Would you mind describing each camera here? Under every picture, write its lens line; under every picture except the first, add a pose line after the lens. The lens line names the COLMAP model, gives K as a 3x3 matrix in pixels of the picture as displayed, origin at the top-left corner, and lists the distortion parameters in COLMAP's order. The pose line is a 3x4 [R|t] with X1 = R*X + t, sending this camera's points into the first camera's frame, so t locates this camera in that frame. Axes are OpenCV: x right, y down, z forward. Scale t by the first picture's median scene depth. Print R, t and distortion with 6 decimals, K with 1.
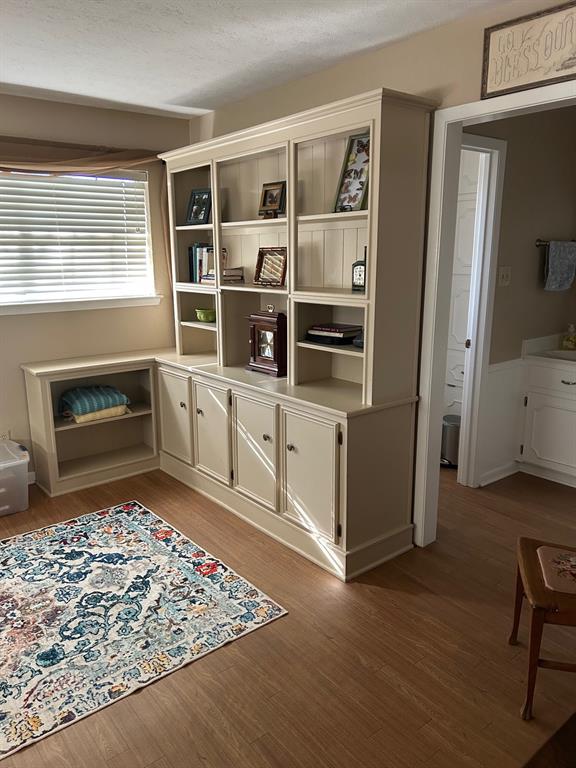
lens RADIAL K [[575.1, 0, 288.0], [0, 575.1, 384.0], [0, 0, 1]] dist [0.104436, -0.136840]
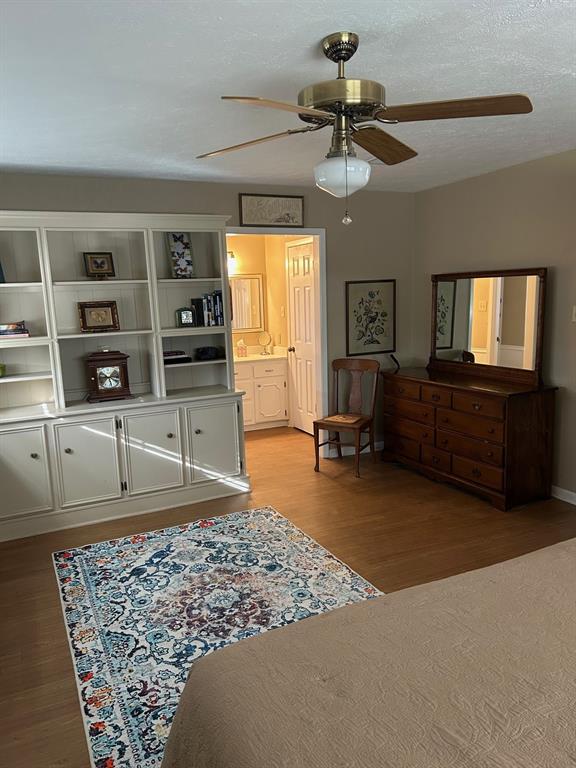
lens RADIAL K [[575.1, 0, 288.0], [0, 575.1, 384.0], [0, 0, 1]] dist [0.104436, -0.136840]
pose [[0.231285, -0.161733, 0.959349, -1.350575], [0.246216, 0.963715, 0.103110, -0.104785], [-0.941215, 0.212359, 0.262714, 0.359222]]
